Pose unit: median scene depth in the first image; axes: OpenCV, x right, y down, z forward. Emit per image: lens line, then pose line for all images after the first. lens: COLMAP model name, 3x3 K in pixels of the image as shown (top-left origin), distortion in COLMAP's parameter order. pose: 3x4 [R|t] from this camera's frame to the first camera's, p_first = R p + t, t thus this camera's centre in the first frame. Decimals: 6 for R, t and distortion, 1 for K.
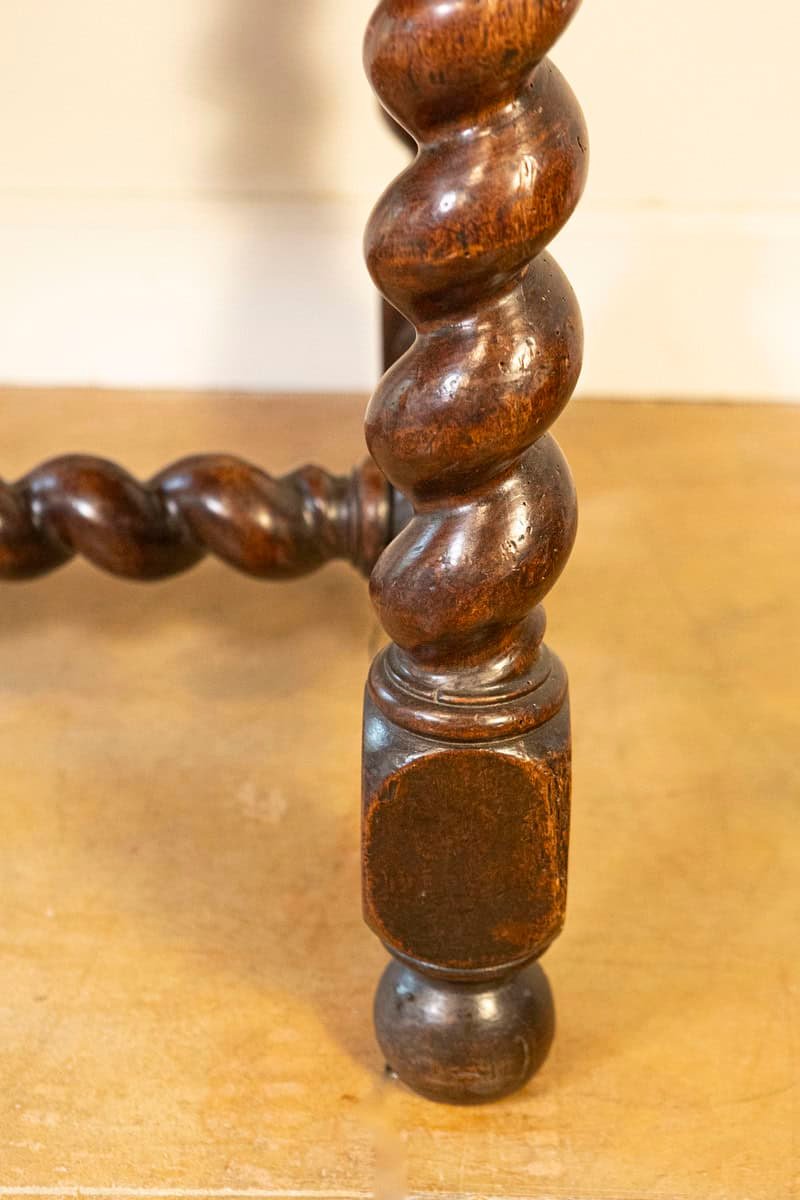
lens RADIAL K [[2335.0, 0, 400.0], [0, 2335.0, 600.0], [0, 0, 1]] dist [-0.048134, -0.144486]
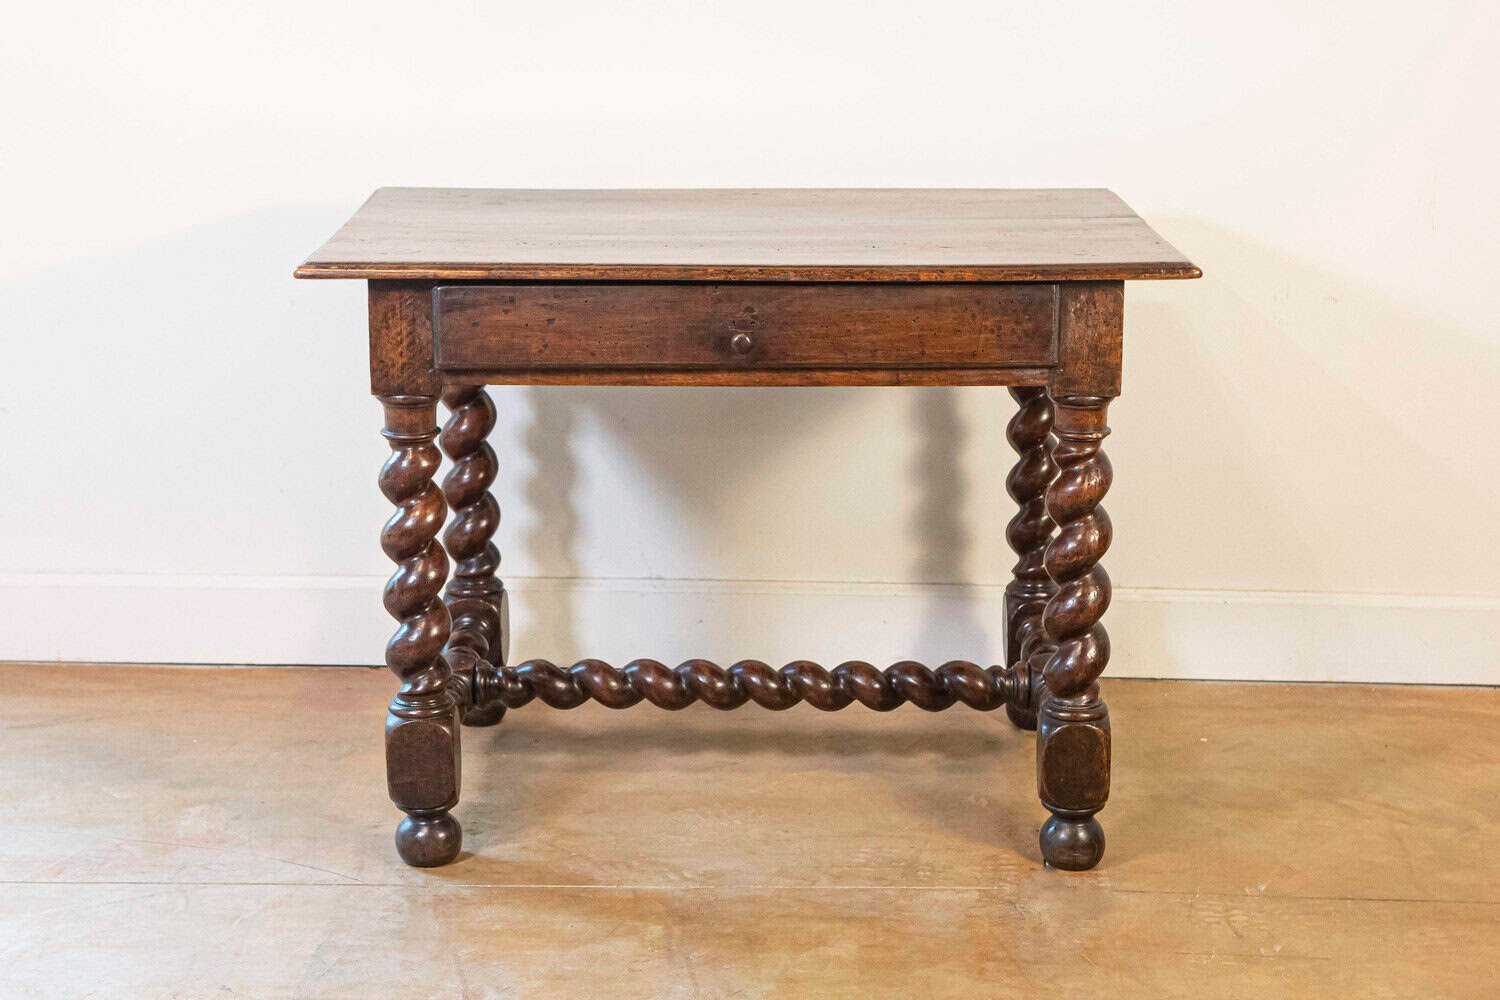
lens RADIAL K [[2918.7, 0, 750.0], [0, 2918.7, 500.0], [0, 0, 1]] dist [-0.048134, -0.144486]
pose [[0.999914, -0.007480, 0.010782, -0.396851], [0.010055, 0.964664, -0.263291, 0.706684], [-0.008431, 0.263377, 0.964656, -2.494250]]
